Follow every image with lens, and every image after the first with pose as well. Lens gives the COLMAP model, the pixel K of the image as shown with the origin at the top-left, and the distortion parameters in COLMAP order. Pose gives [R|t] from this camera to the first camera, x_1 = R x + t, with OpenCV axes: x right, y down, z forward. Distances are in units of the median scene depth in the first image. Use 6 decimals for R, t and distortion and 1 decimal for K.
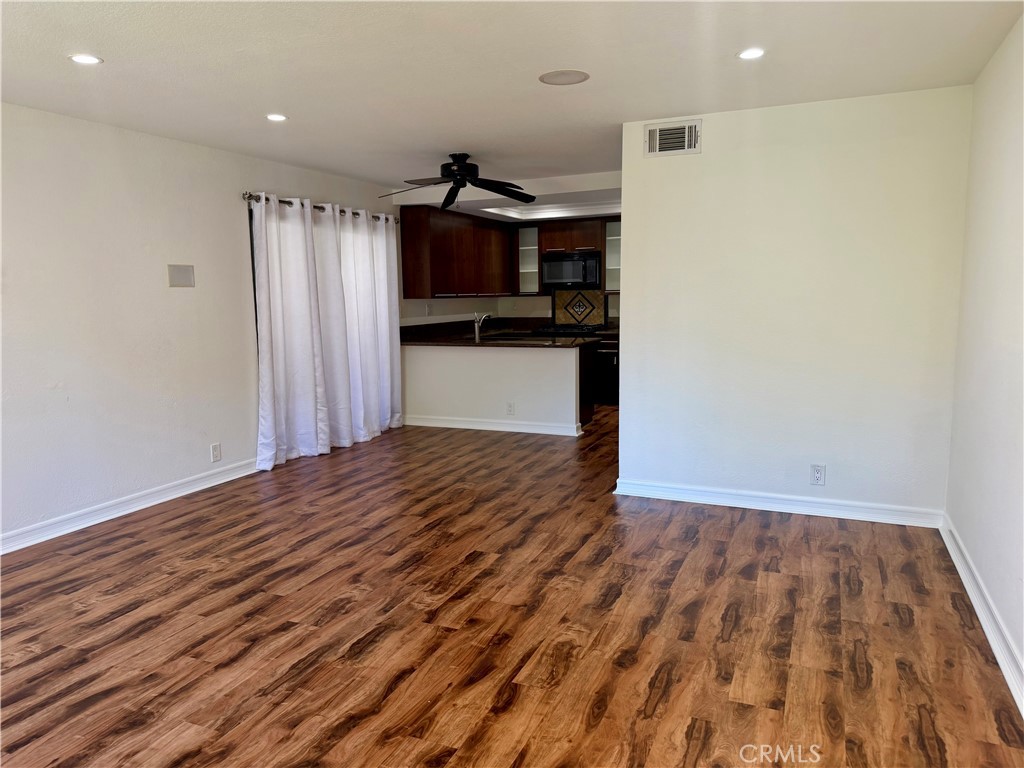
lens RADIAL K [[702.5, 0, 509.4], [0, 702.5, 386.0], [0, 0, 1]] dist [0.052336, -0.061217]
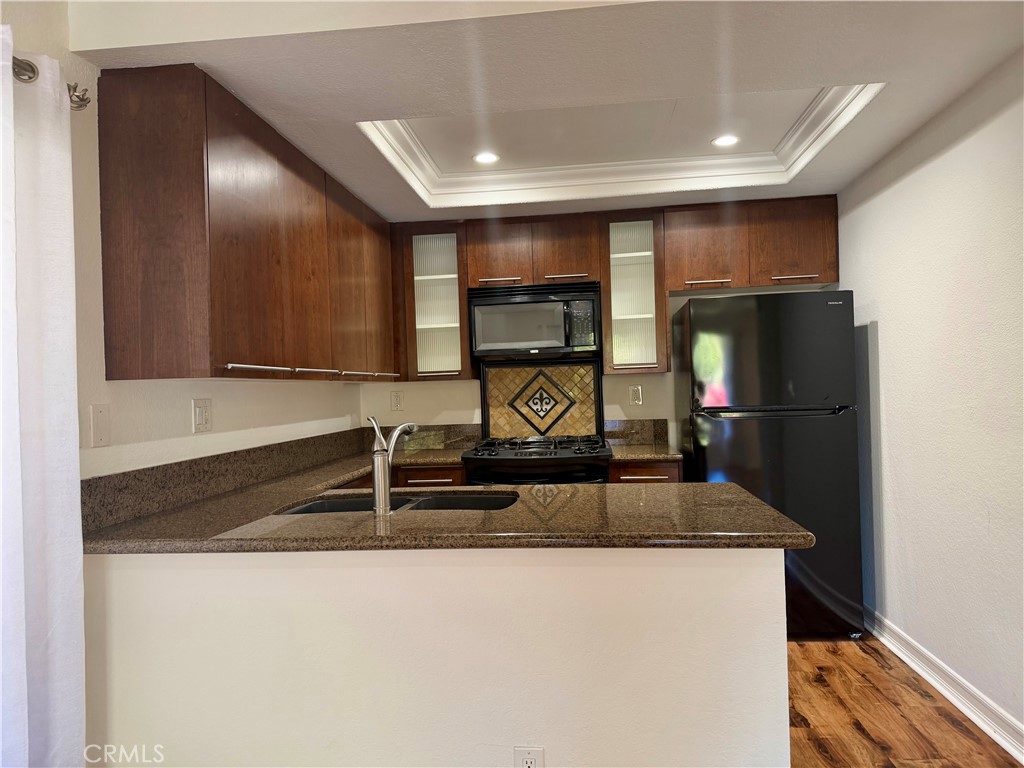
lens RADIAL K [[702.5, 0, 517.6], [0, 702.5, 385.3], [0, 0, 1]] dist [0.052336, -0.061217]
pose [[0.948790, -0.008029, 0.315805, -0.068369], [0.051852, 0.990077, -0.130610, -0.062294], [-0.311623, 0.140297, 0.939792, 0.560304]]
